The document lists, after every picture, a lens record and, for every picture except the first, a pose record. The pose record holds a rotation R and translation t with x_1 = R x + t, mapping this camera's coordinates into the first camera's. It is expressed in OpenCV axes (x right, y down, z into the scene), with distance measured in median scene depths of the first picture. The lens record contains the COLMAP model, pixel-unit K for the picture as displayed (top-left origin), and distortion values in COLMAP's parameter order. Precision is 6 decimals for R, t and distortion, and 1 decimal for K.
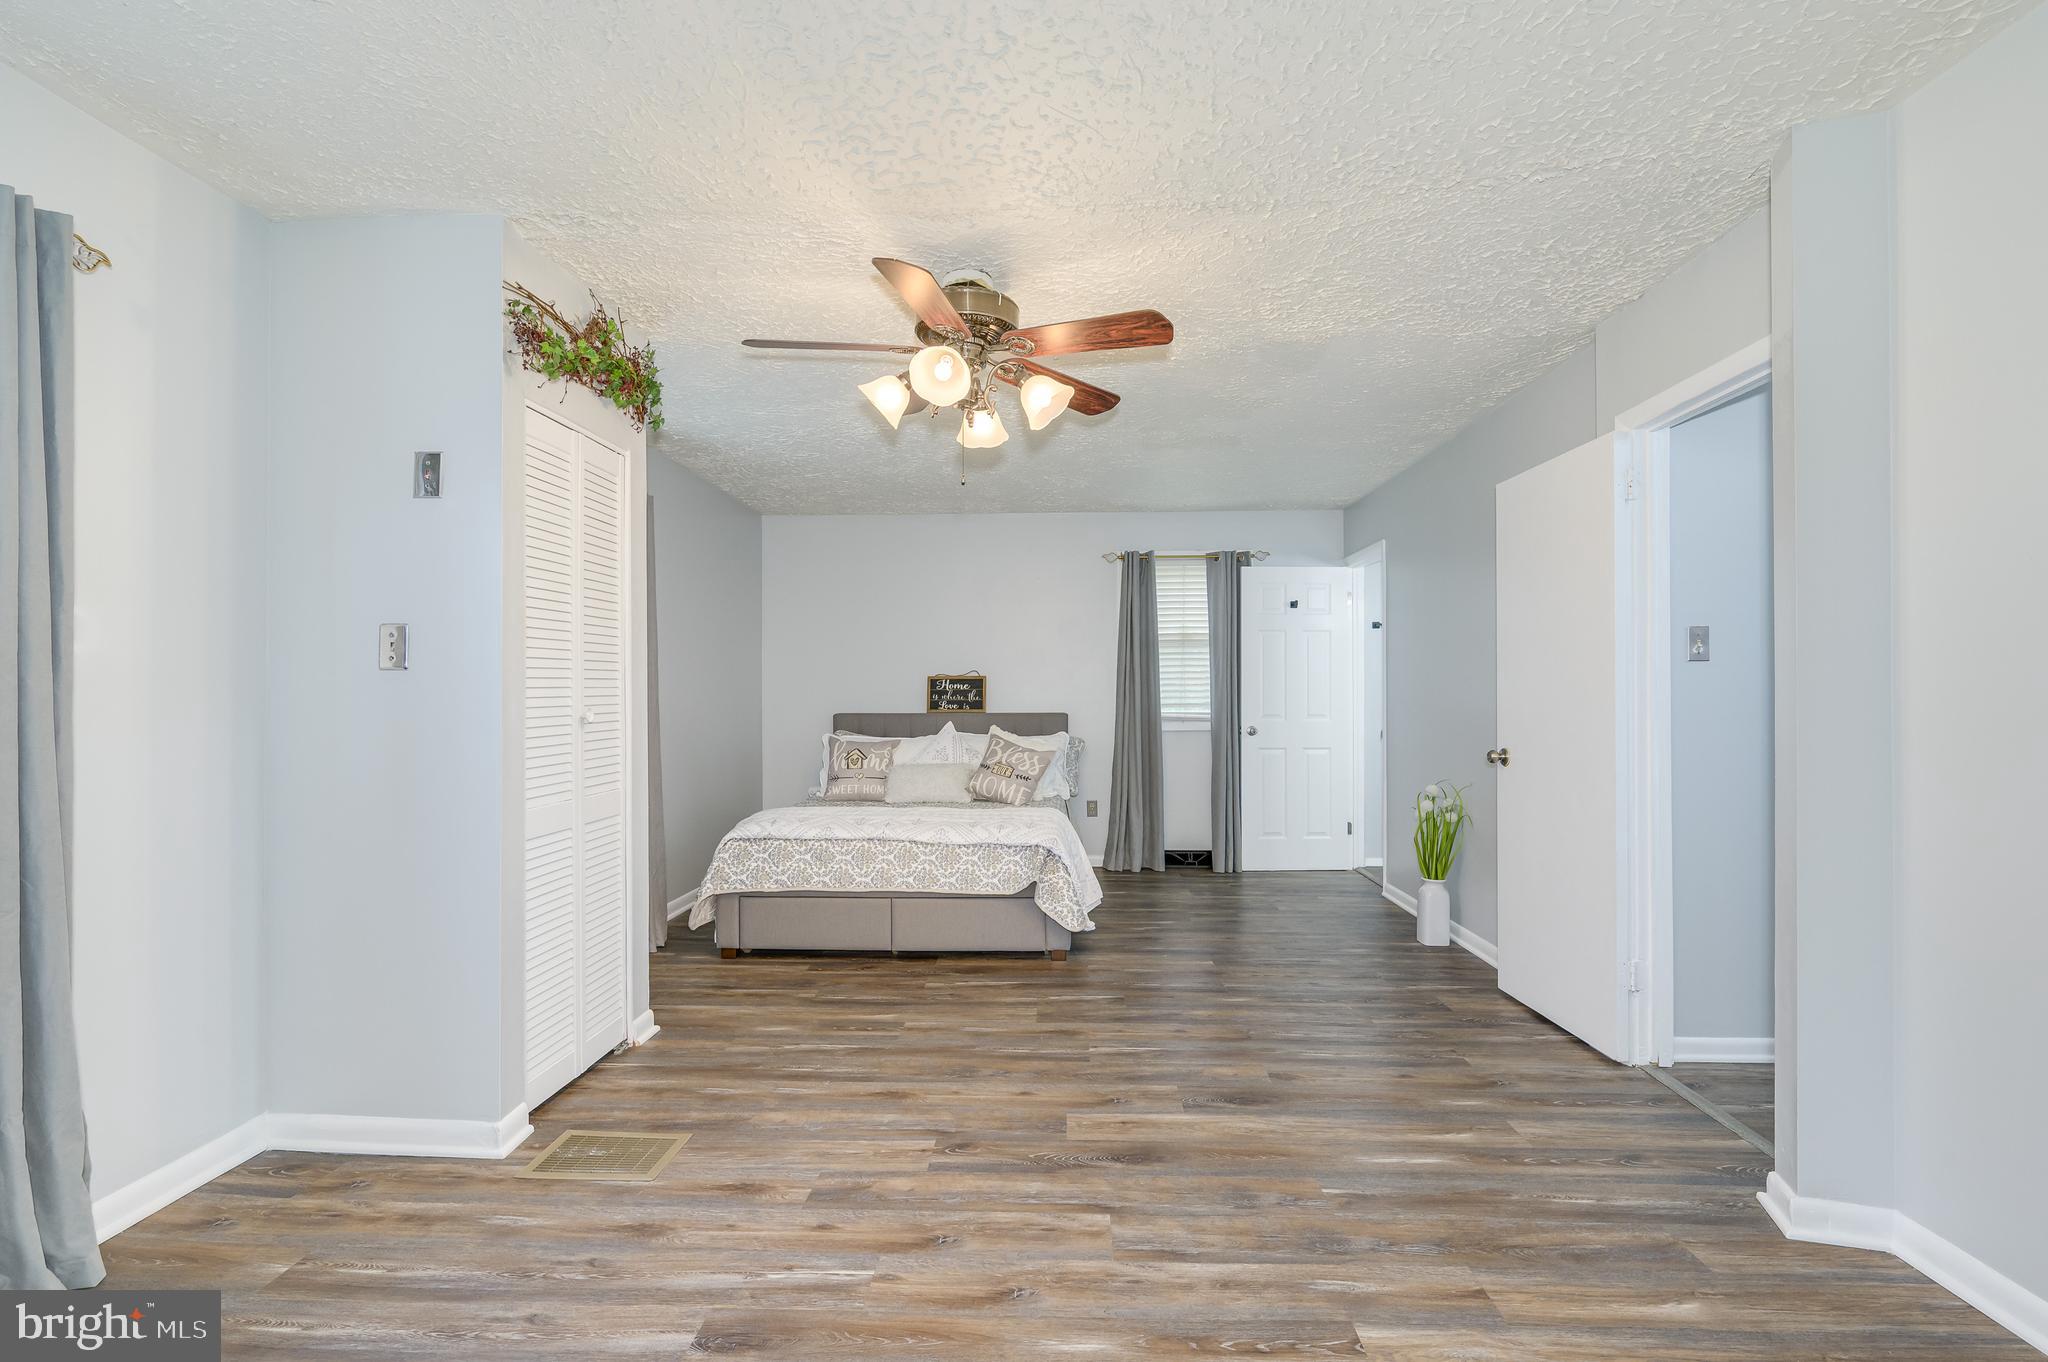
lens RADIAL K [[924.9, 0, 1024.0], [0, 924.9, 681.0], [0, 0, 1]] dist [0.000741, 0.000187]
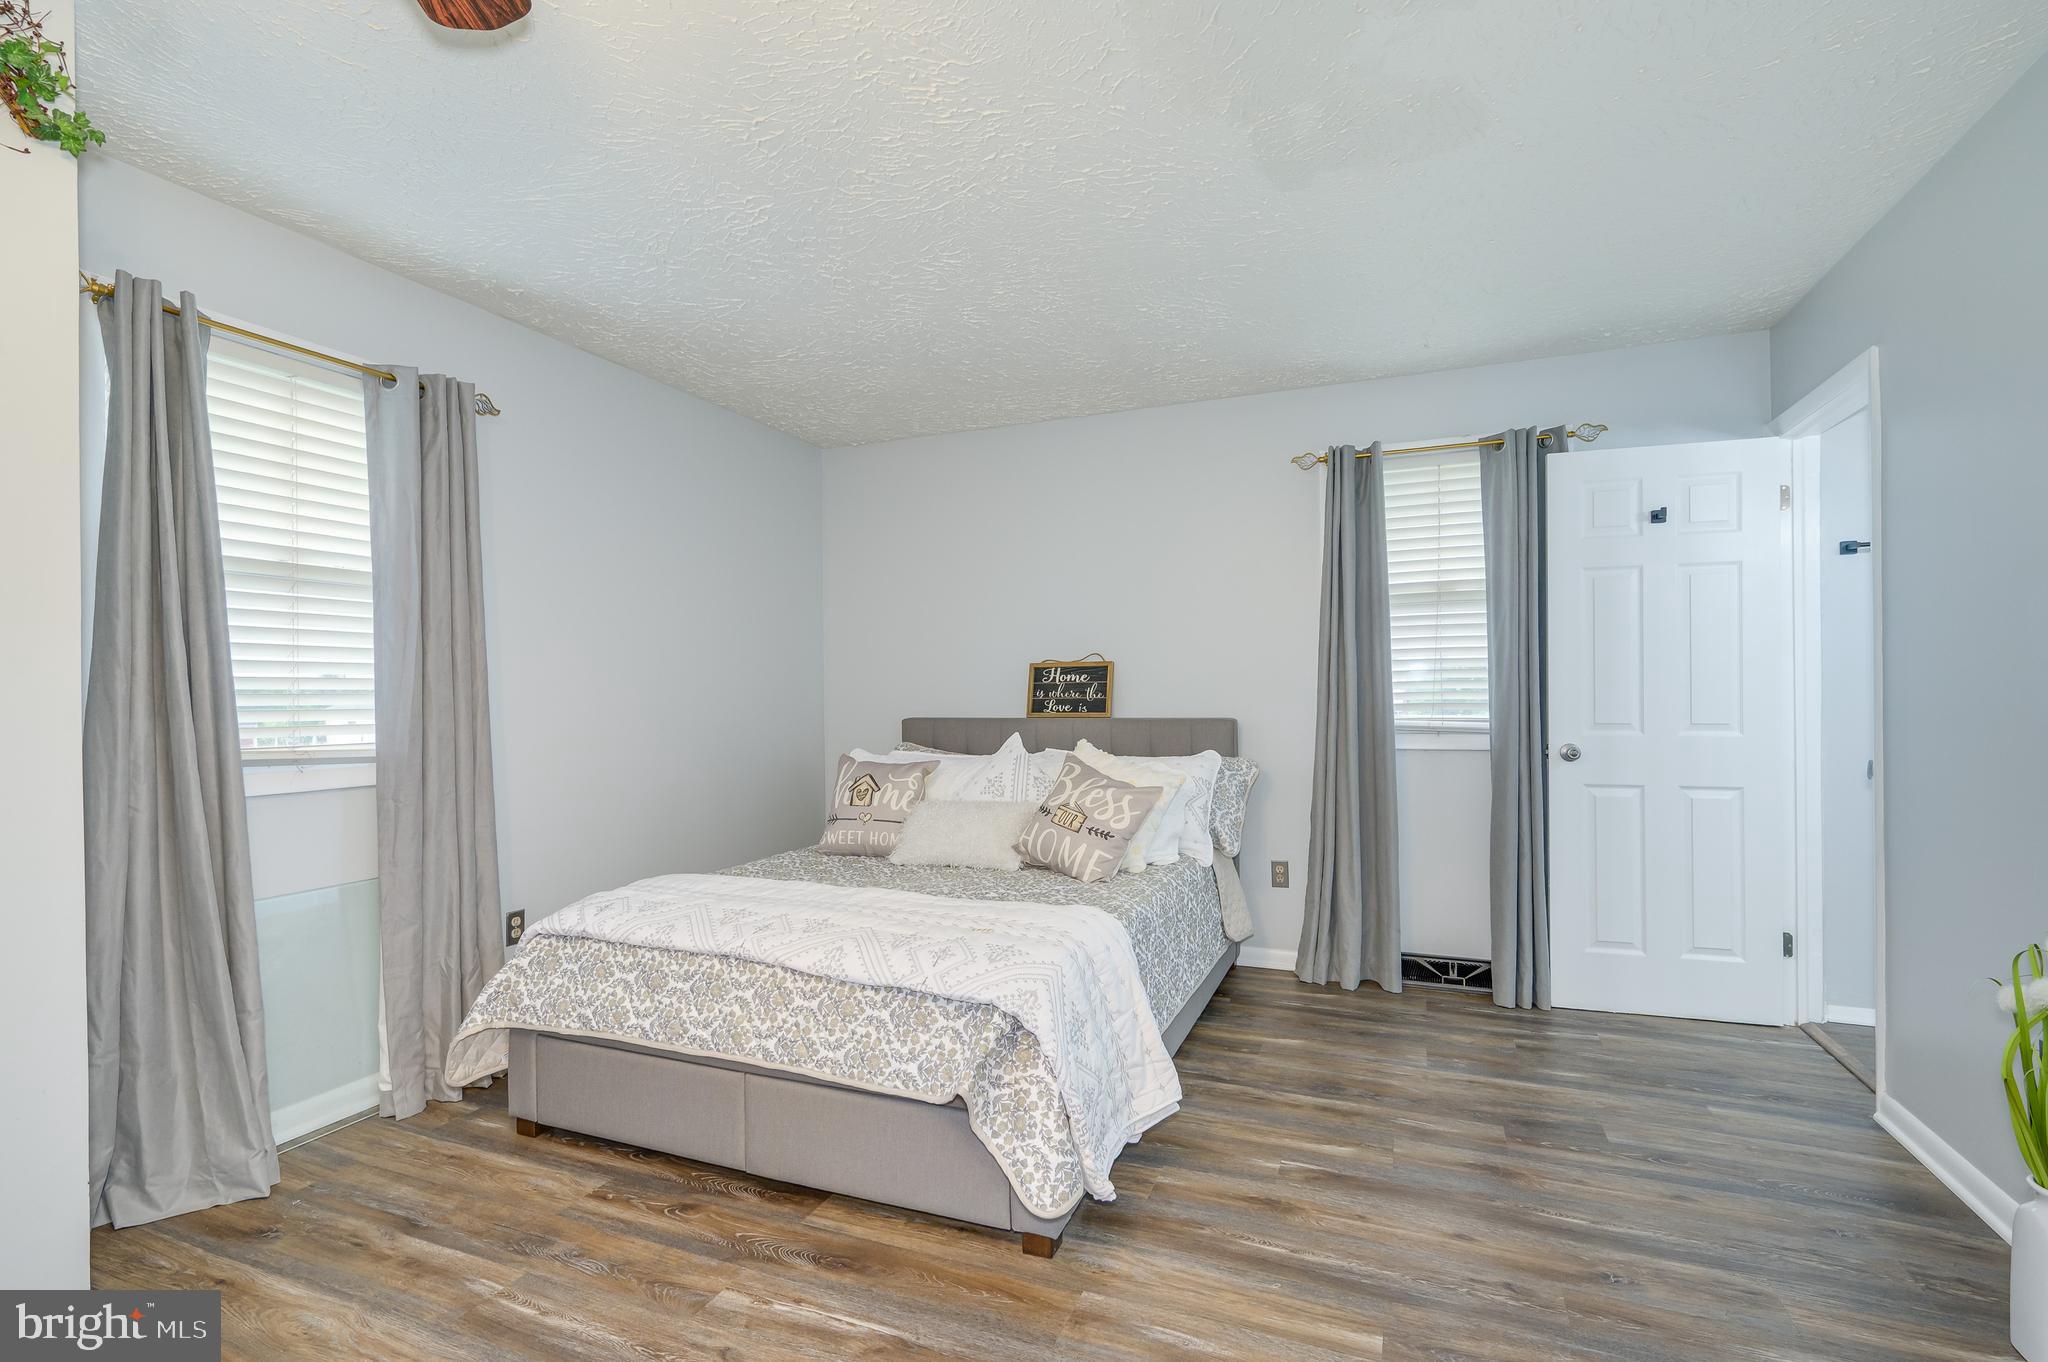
lens RADIAL K [[941.0, 0, 1029.3], [0, 941.0, 688.8], [0, 0, 1]] dist [0.002862, 0.000633]
pose [[0.943360, -0.007707, -0.331682, 0.129144], [0.011557, 0.999887, 0.009635, 0.006988], [0.331570, -0.012923, 0.943342, 0.366769]]
